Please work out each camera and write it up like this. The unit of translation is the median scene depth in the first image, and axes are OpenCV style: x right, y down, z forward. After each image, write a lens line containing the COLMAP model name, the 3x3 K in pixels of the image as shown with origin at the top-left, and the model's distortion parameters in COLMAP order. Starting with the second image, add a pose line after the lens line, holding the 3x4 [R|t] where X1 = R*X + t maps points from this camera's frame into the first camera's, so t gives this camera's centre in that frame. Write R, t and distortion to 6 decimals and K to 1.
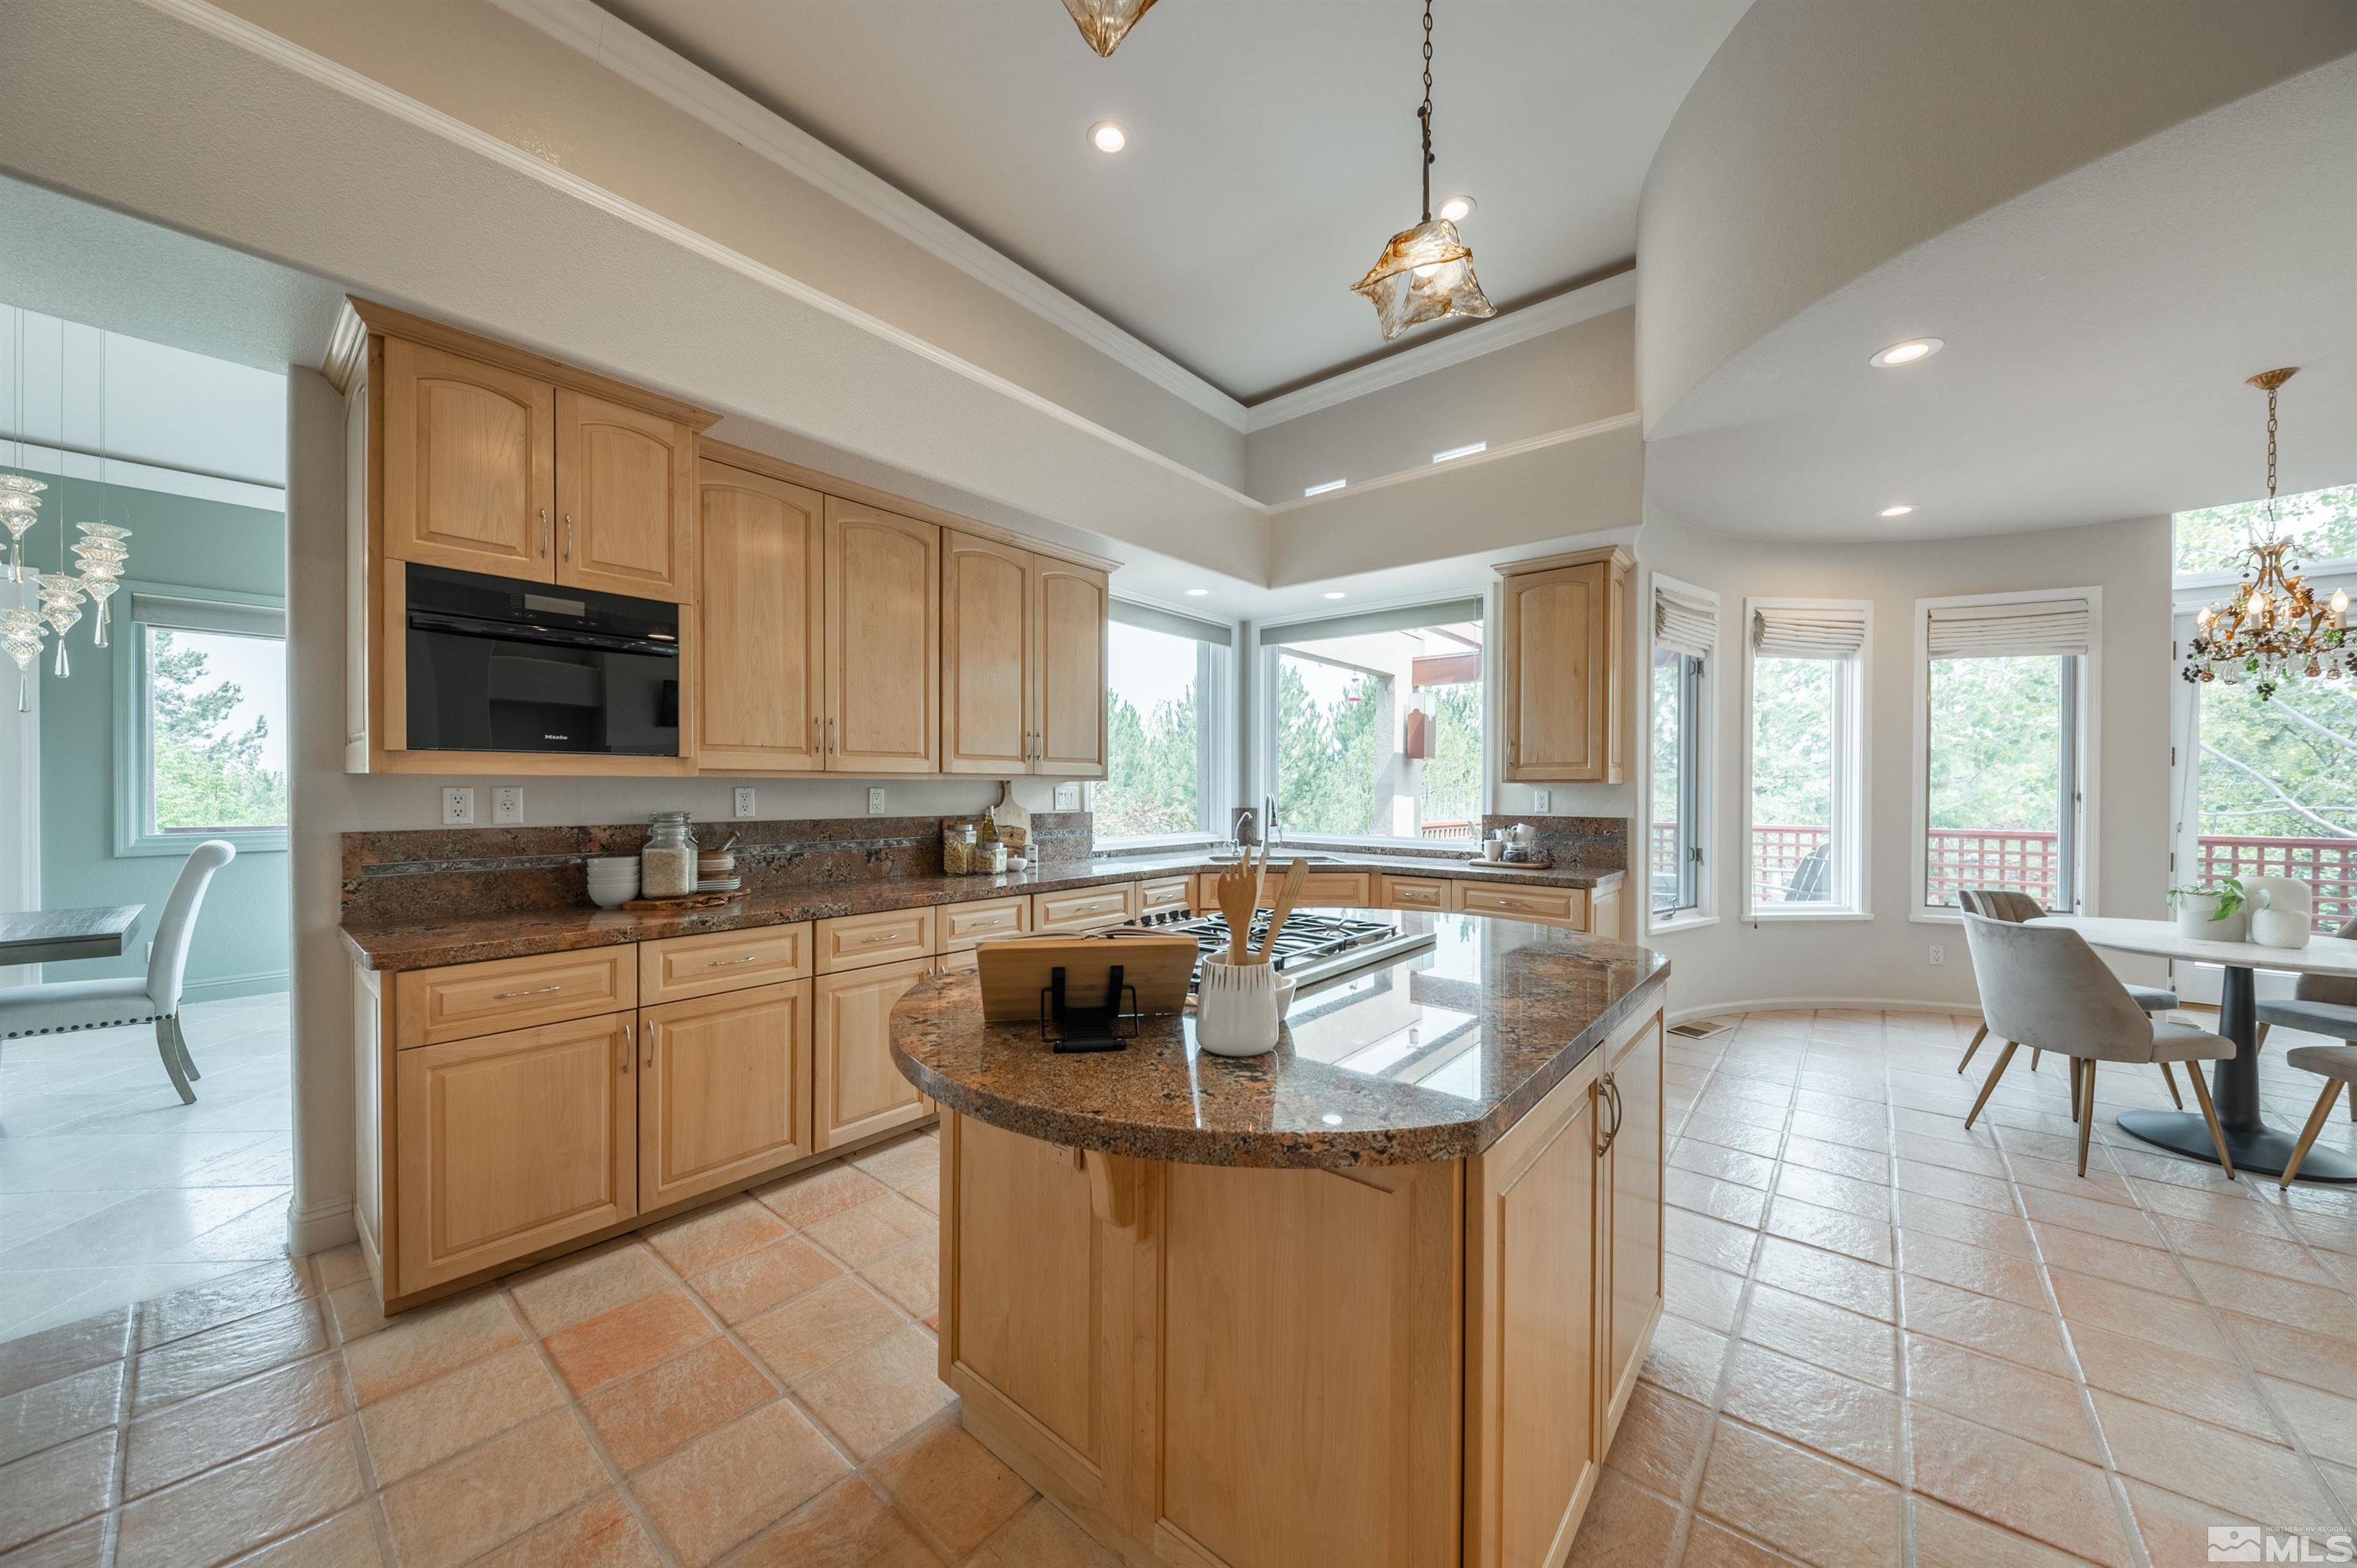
lens RADIAL K [[814.9, 0, 1186.4], [0, 814.9, 787.1], [0, 0, 1]] dist [-0.000298, -0.000050]
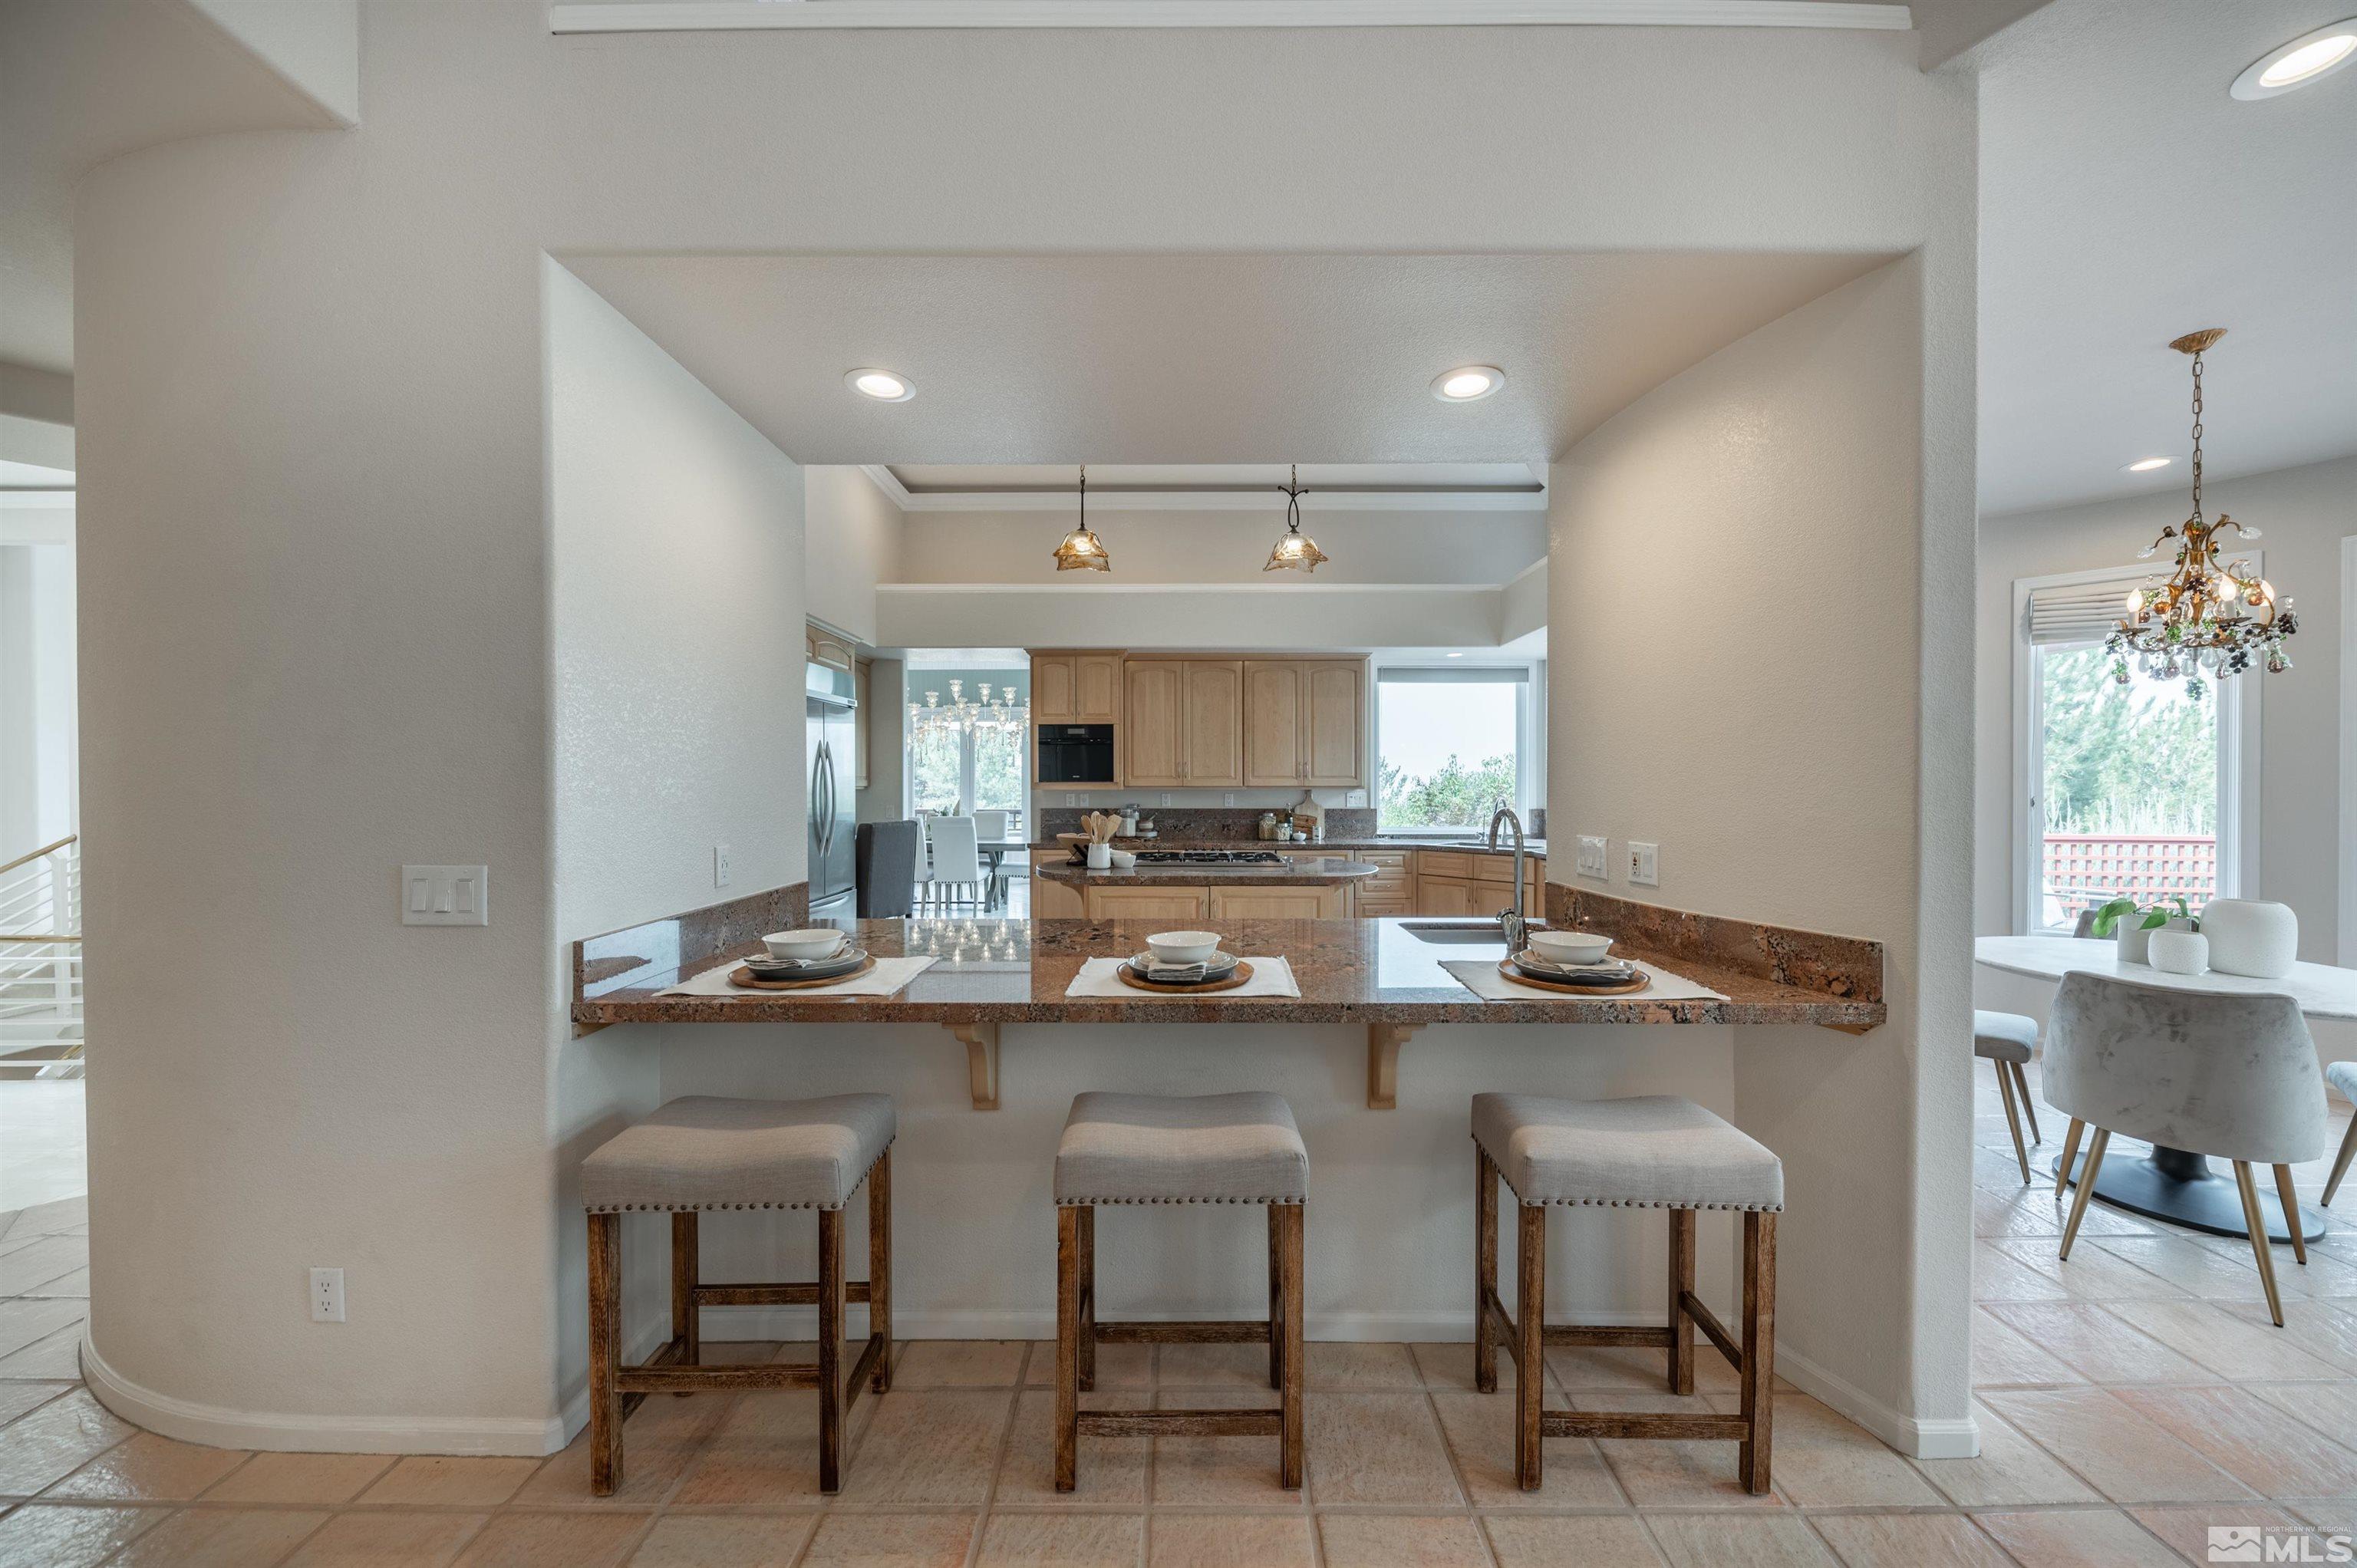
lens RADIAL K [[814.9, 0, 1178.8], [0, 814.9, 788.3], [0, 0, 1]] dist [-0.000298, -0.000050]
pose [[0.634124, -0.003033, -0.773225, 1.061053], [0.002766, 0.999995, -0.001654, -0.008632], [0.773226, -0.001090, 0.634130, -0.352280]]
